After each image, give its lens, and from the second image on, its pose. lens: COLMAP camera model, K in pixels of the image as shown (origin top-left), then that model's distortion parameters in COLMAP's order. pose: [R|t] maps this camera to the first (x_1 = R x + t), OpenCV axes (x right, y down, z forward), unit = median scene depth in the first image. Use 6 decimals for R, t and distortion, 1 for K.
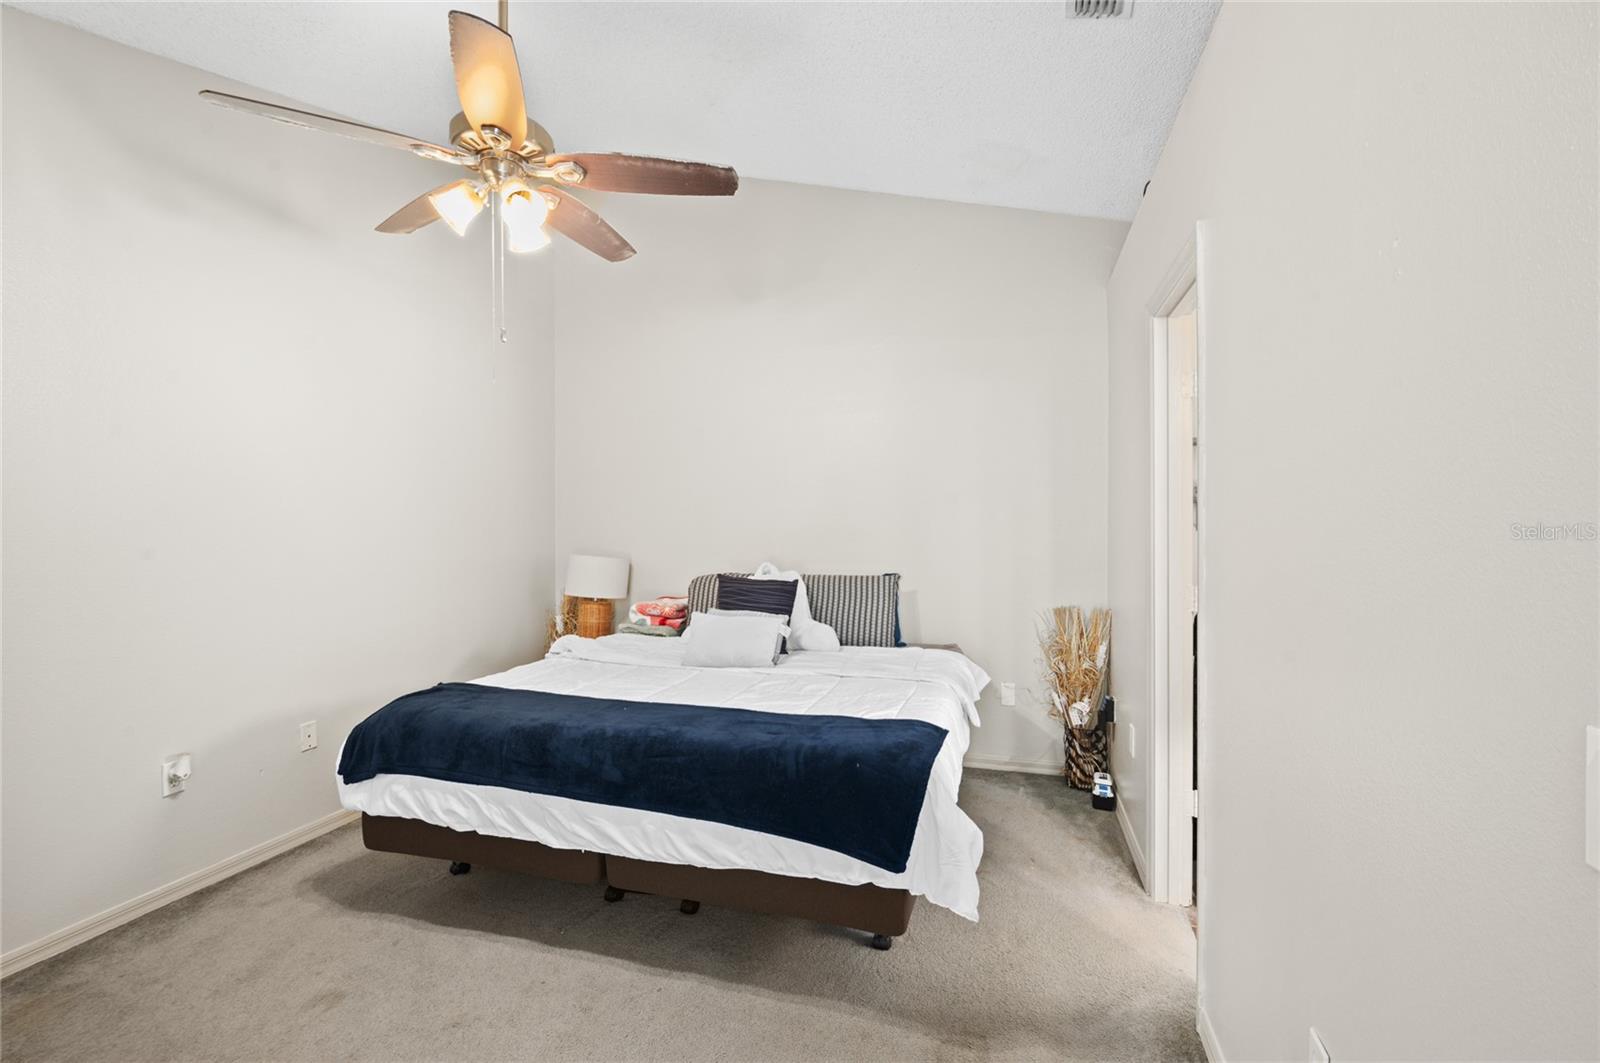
lens RADIAL K [[697.3, 0, 802.3], [0, 697.3, 526.2], [0, 0, 1]] dist [-0.009198, -0.001862]
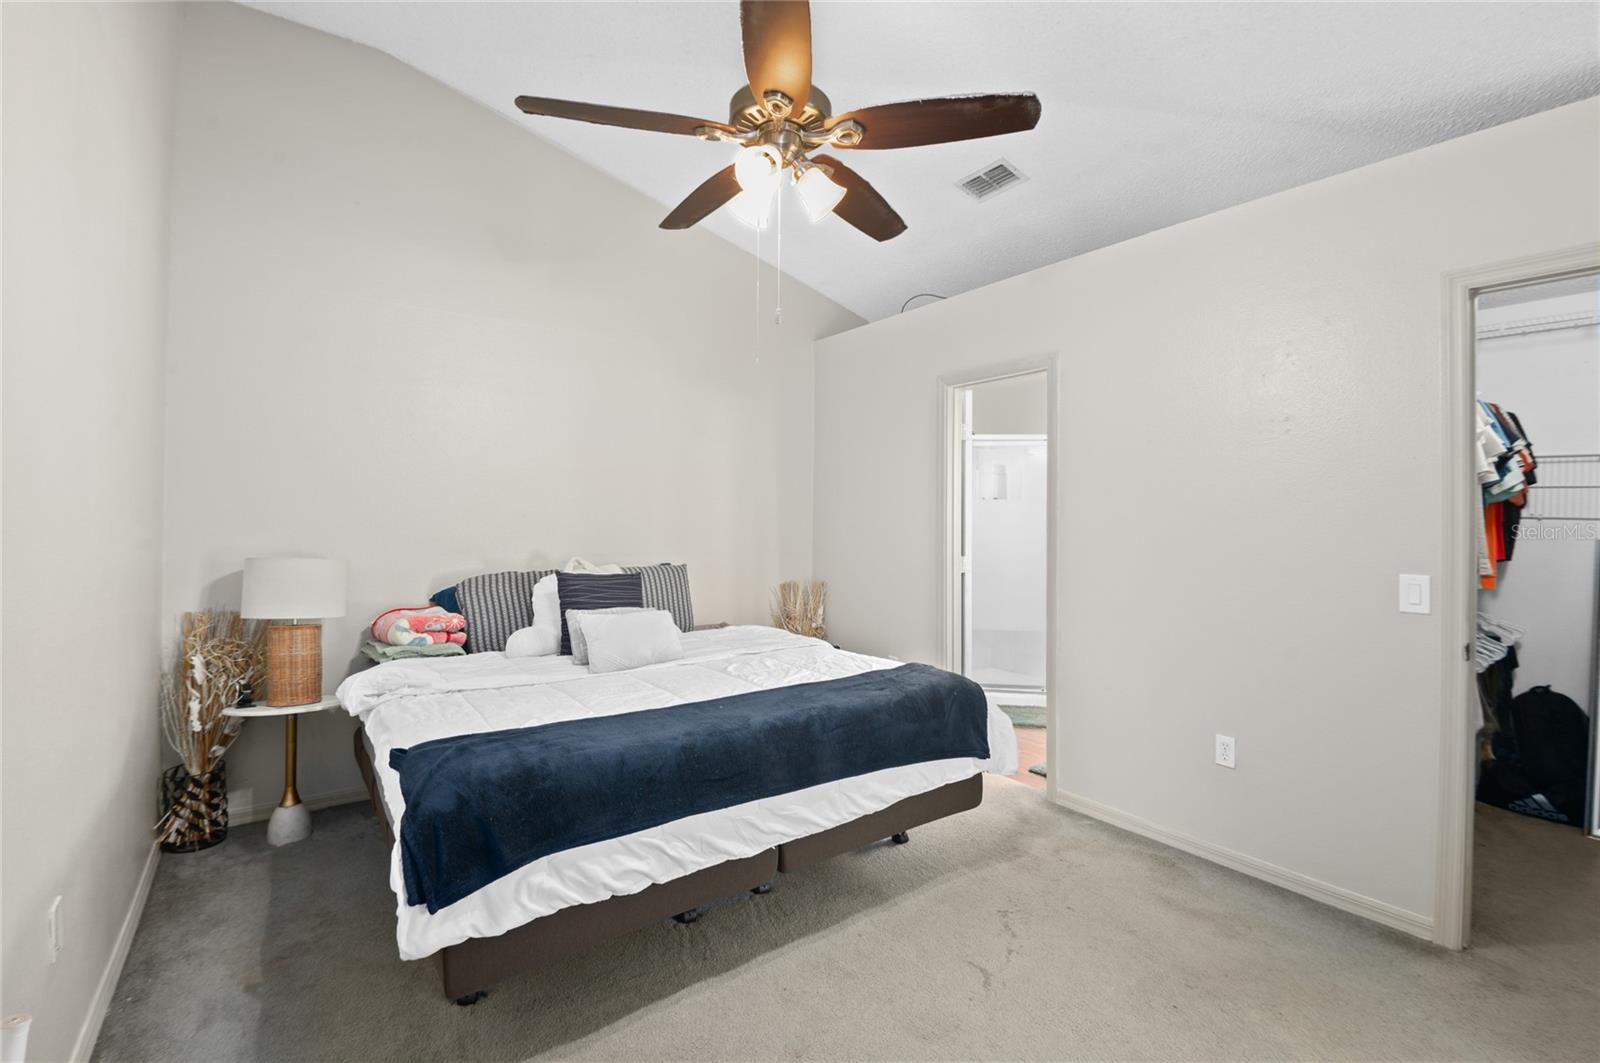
lens RADIAL K [[697.3, 0, 803.0], [0, 697.3, 529.0], [0, 0, 1]] dist [-0.009198, -0.001862]
pose [[0.606693, -0.009046, 0.794884, -0.981316], [0.000516, 0.999940, 0.010986, 0.011003], [-0.794936, -0.006255, 0.606661, 0.353669]]
